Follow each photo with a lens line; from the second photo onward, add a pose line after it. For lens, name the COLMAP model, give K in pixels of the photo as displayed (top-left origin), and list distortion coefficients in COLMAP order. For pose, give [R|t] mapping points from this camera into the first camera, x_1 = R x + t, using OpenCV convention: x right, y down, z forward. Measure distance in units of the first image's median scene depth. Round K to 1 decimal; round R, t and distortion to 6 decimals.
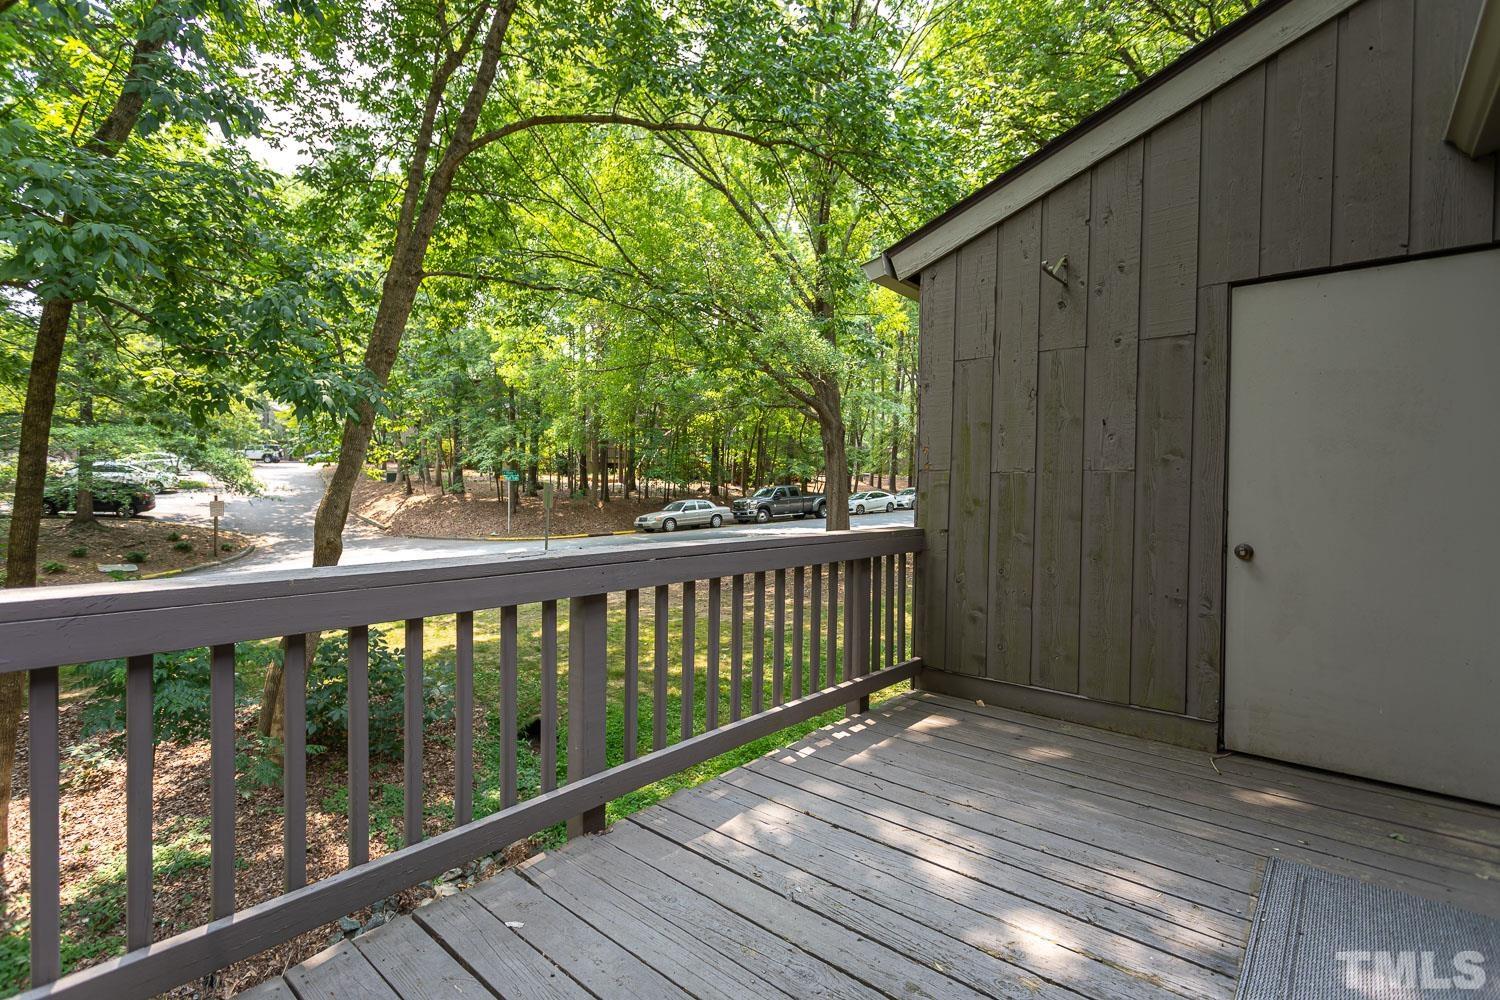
lens RADIAL K [[707.0, 0, 749.6], [0, 707.0, 495.5], [0, 0, 1]] dist [0.002965, 0.000216]
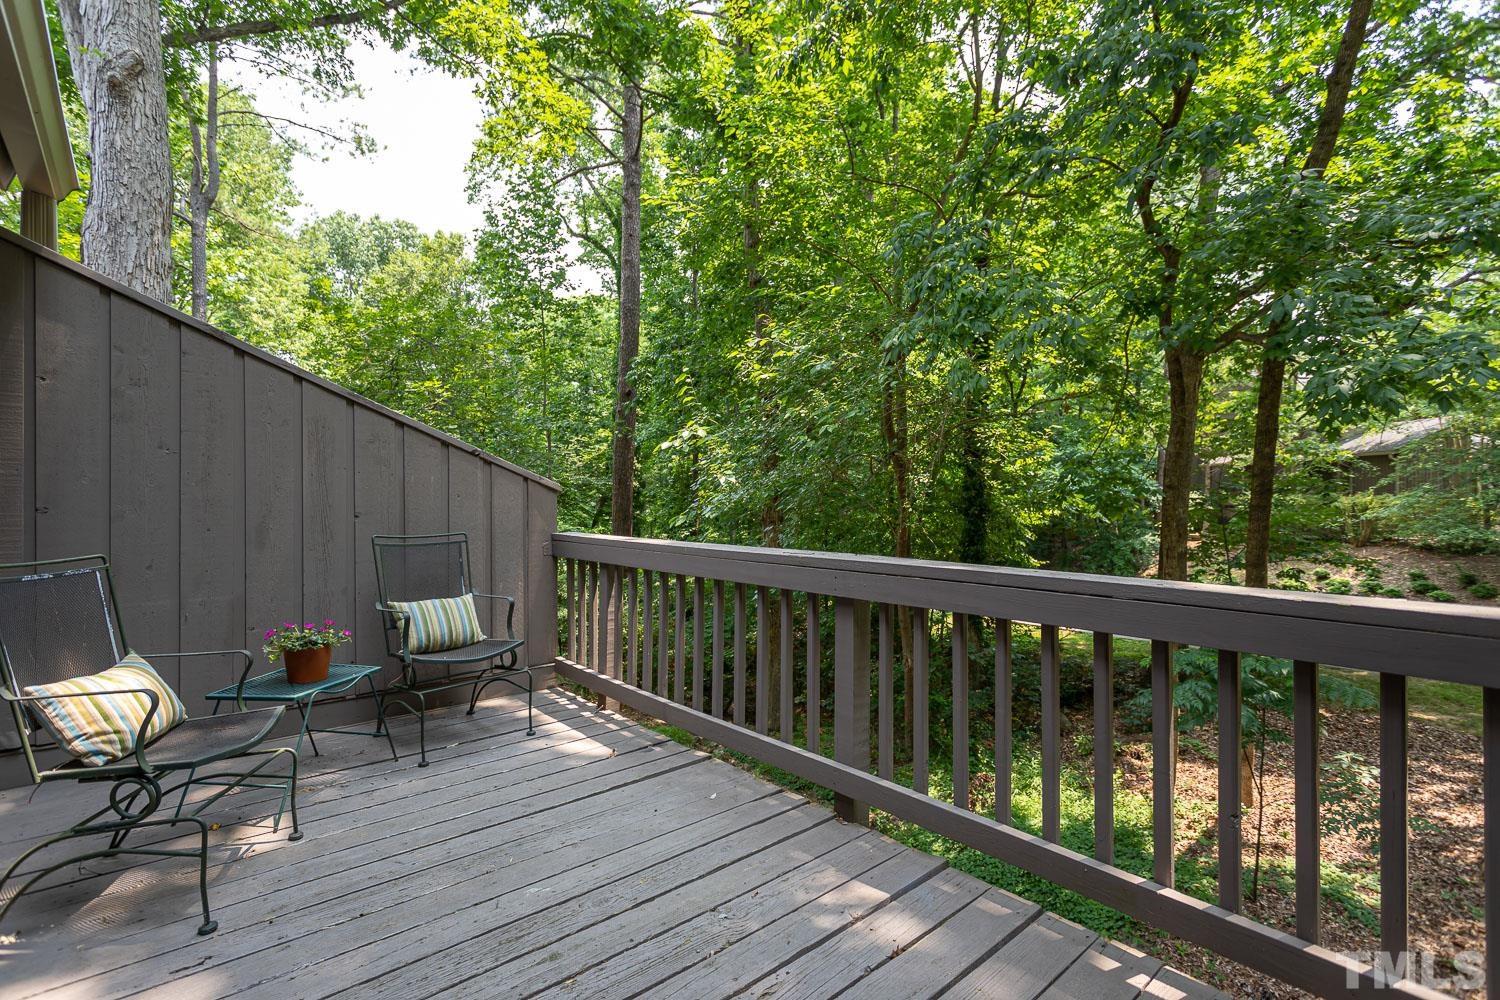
lens RADIAL K [[707.0, 0, 749.6], [0, 707.0, 495.5], [0, 0, 1]] dist [0.002965, 0.000216]
pose [[-0.141690, -0.012597, -0.989831, 0.655712], [-0.022807, 0.999695, -0.009458, 0.002612], [0.989648, 0.021235, -0.141935, 0.761995]]
